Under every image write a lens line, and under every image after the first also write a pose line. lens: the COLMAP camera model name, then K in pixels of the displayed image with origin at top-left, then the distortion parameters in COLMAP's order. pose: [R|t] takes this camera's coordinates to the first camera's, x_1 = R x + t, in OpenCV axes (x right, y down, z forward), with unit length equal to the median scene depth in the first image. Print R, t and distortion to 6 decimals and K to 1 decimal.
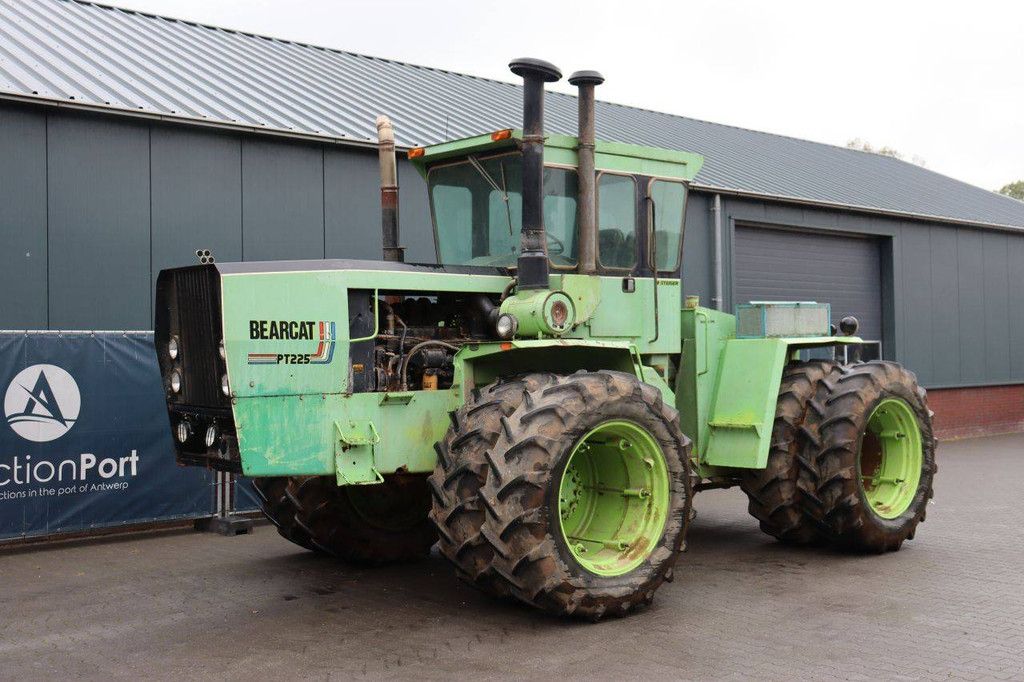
lens RADIAL K [[1174.6, 0, 512.0], [0, 1174.6, 341.0], [0, 0, 1]] dist [-0.016359, 0.009089]
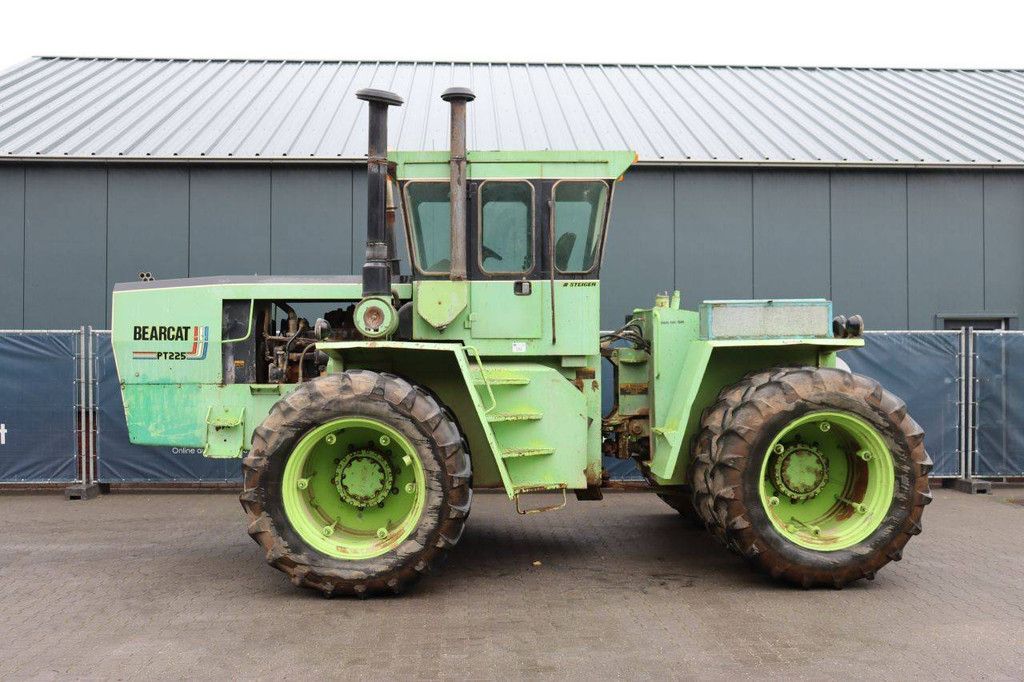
lens RADIAL K [[1082.5, 0, 513.7], [0, 1082.5, 336.1], [0, 0, 1]] dist [-0.102548, 0.195964]
pose [[0.777552, 0.004230, -0.628805, 0.823295], [-0.002118, 0.999989, 0.004108, -0.011466], [0.628815, -0.001863, 0.777553, 0.315696]]
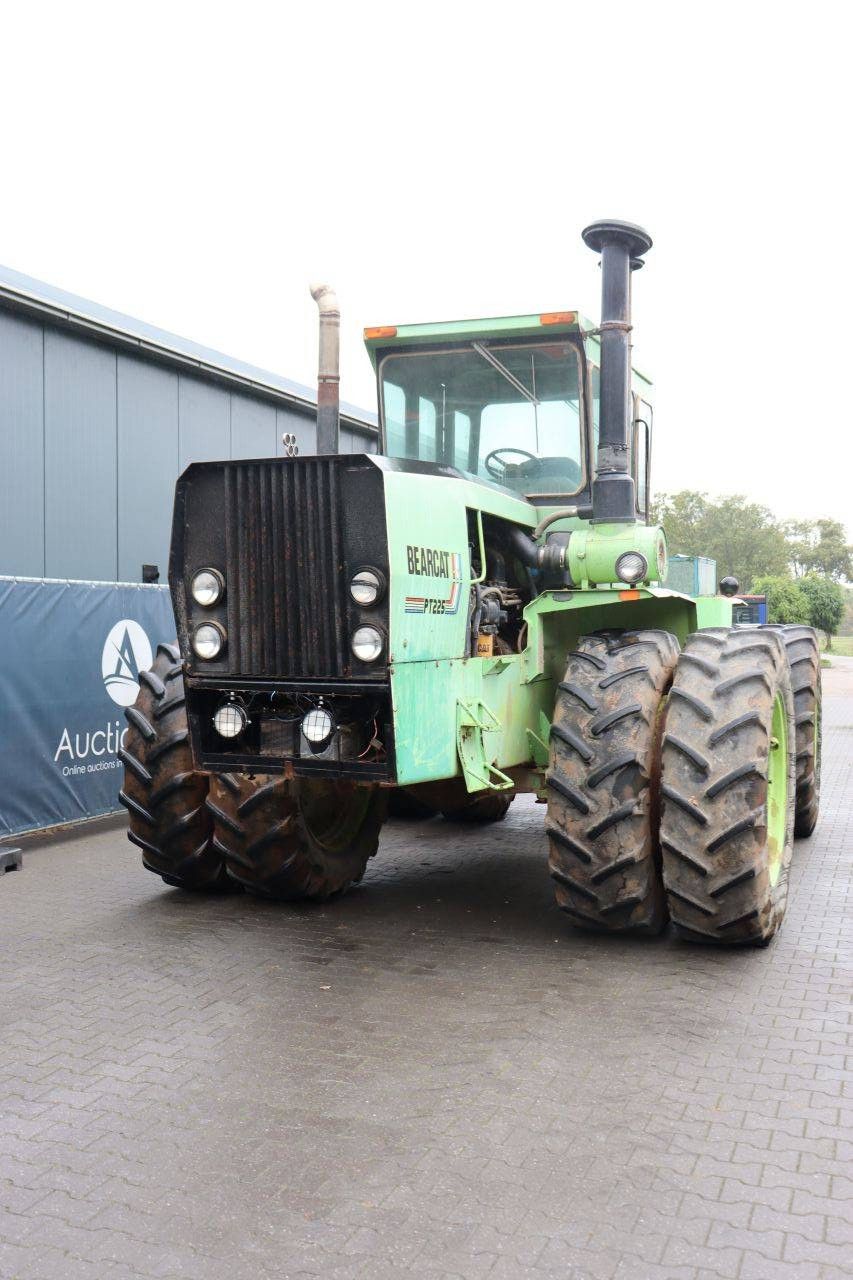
lens RADIAL K [[1249.9, 0, 426.5], [0, 1249.9, 640.0], [0, 0, 1]] dist [-0.056851, 0.003912]
pose [[0.885673, 0.002644, 0.464302, -0.508768], [-0.010422, 0.999845, 0.014187, 0.023878], [-0.464193, -0.017404, 0.885563, 0.363287]]
